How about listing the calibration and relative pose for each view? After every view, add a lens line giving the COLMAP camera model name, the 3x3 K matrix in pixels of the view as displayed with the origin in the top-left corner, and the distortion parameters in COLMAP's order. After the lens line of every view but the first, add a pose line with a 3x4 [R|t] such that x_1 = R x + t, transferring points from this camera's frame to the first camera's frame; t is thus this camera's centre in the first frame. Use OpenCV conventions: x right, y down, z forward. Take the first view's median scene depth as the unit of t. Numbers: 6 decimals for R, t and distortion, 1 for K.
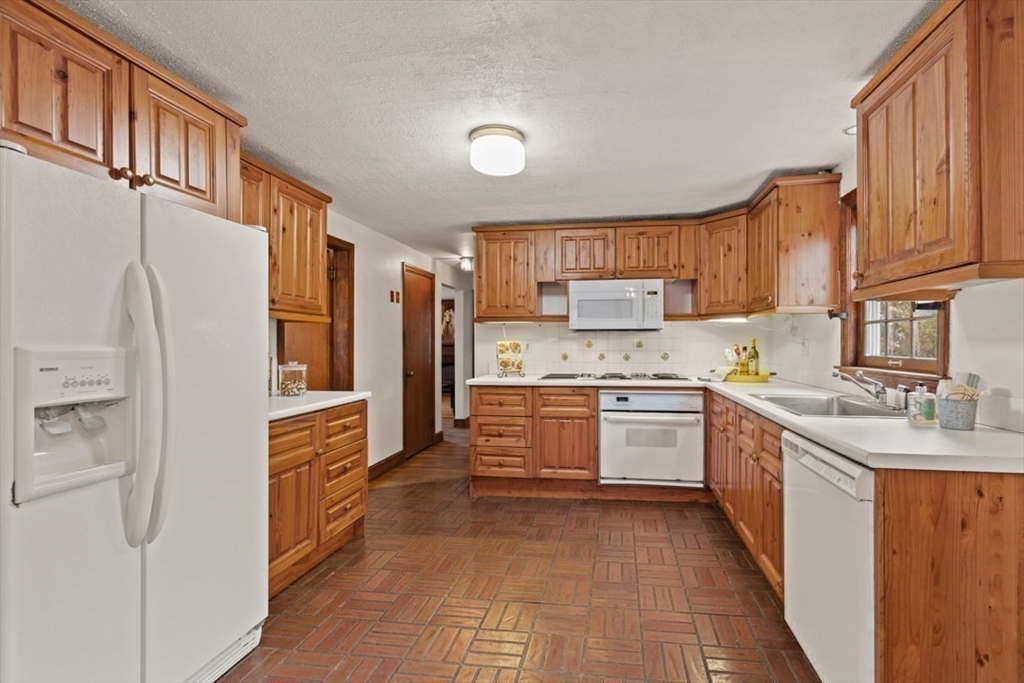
lens RADIAL K [[480.1, 0, 544.9], [0, 480.1, 345.5], [0, 0, 1]] dist [0.002365, 0.000214]
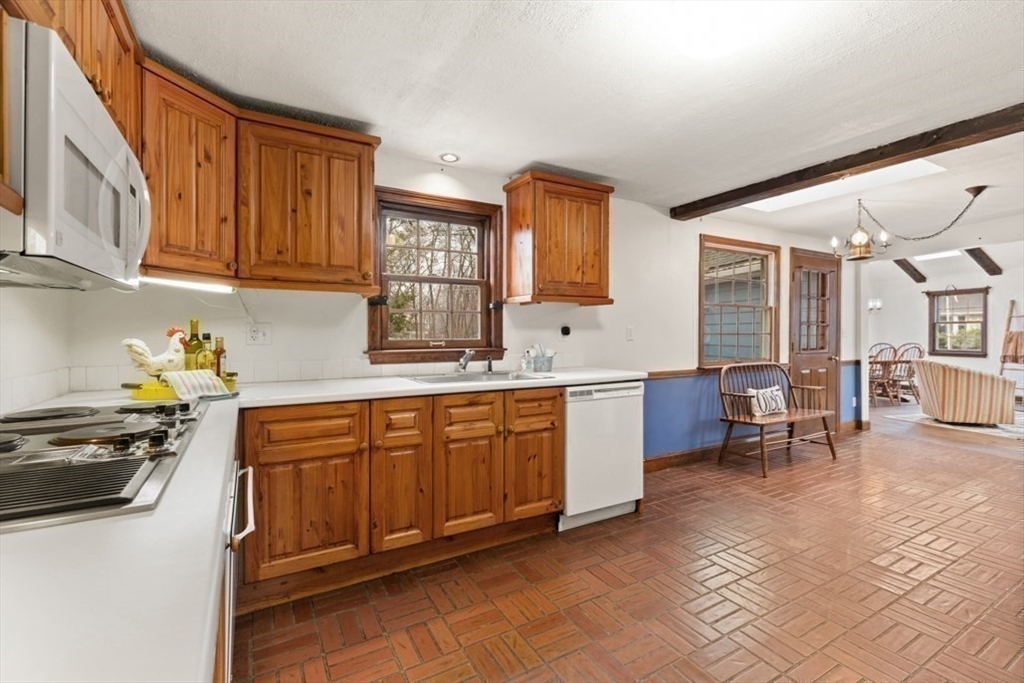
lens RADIAL K [[465.9, 0, 525.6], [0, 465.9, 337.4], [0, 0, 1]] dist [0.003095, 0.000067]
pose [[-0.634266, -0.008630, 0.773067, -0.262965], [0.003633, 0.999893, 0.014143, 0.001066], [-0.773107, 0.011780, -0.634167, 1.035358]]
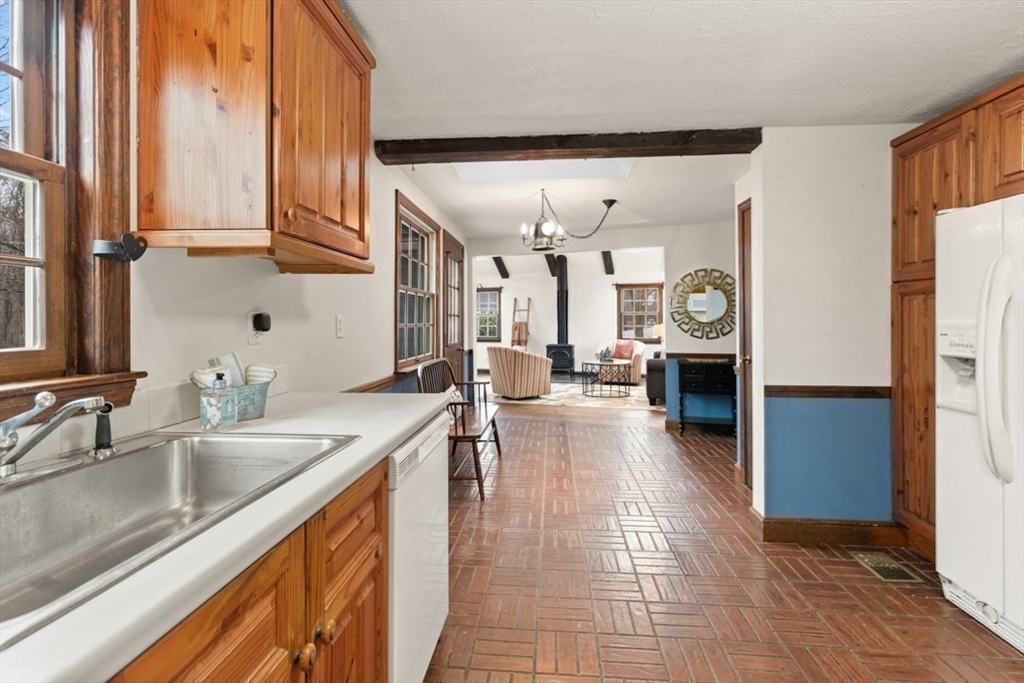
lens RADIAL K [[479.5, 0, 514.3], [0, 479.5, 320.3], [0, 0, 1]] dist [0.001380, -0.000001]
pose [[-0.997805, -0.001972, -0.066192, 0.200029], [-0.002072, 0.999997, 0.001445, -0.001490], [0.066189, 0.001579, -0.997806, 0.850392]]
